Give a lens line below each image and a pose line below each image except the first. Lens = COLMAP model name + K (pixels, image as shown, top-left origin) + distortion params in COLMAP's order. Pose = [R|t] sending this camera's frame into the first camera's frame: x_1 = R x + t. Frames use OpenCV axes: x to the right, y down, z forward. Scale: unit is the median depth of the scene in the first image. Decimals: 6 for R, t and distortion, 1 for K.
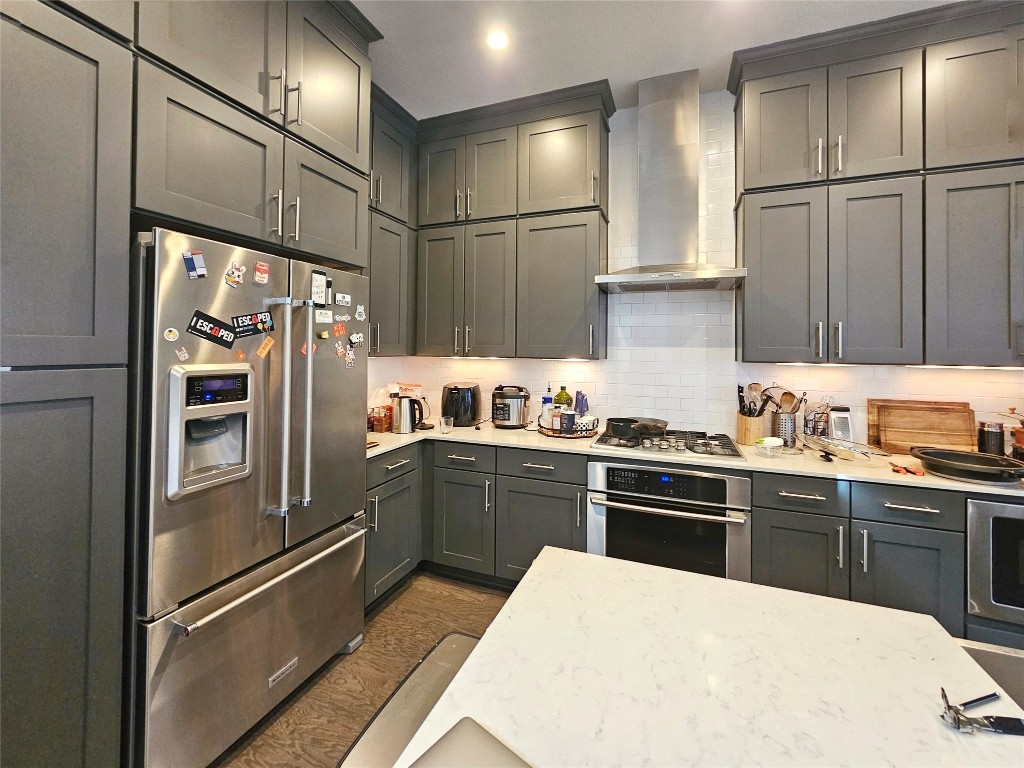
lens RADIAL K [[417.8, 0, 510.8], [0, 417.8, 340.1], [0, 0, 1]] dist [0.000189, 0.000160]
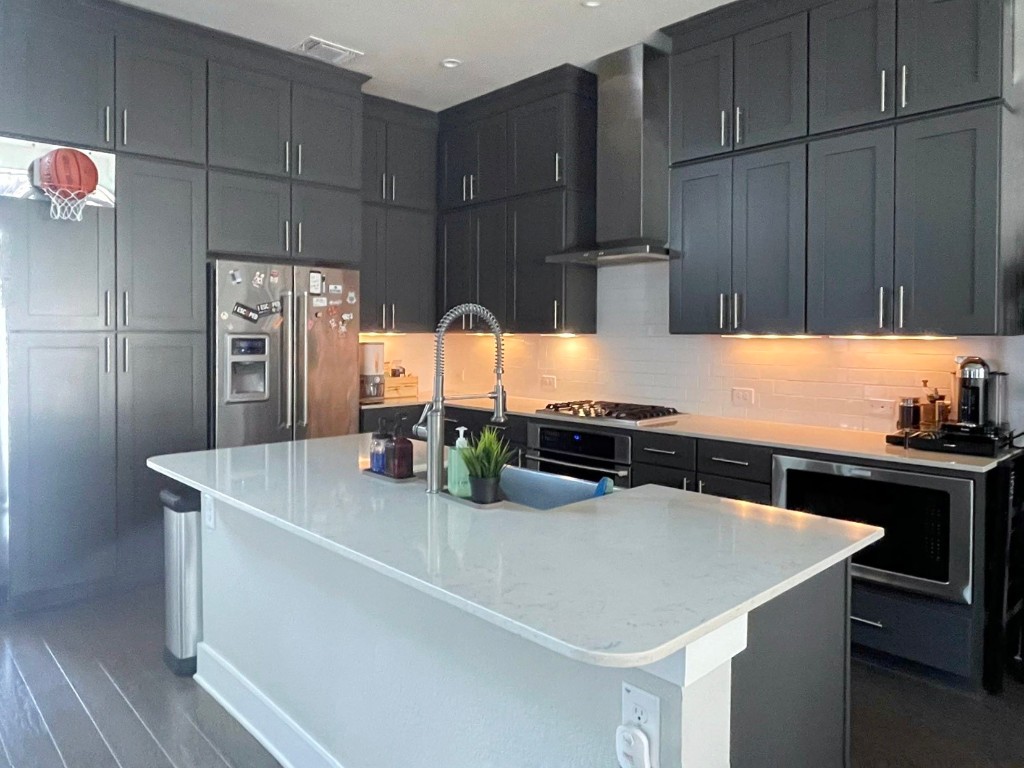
lens RADIAL K [[693.2, 0, 512.8], [0, 693.2, 333.9], [0, 0, 1]] dist [0.001886, 0.000538]
pose [[0.903342, -0.006342, -0.428875, 1.087003], [0.013618, 0.999811, 0.013897, 0.027727], [0.428706, -0.018394, 0.903257, -0.807920]]
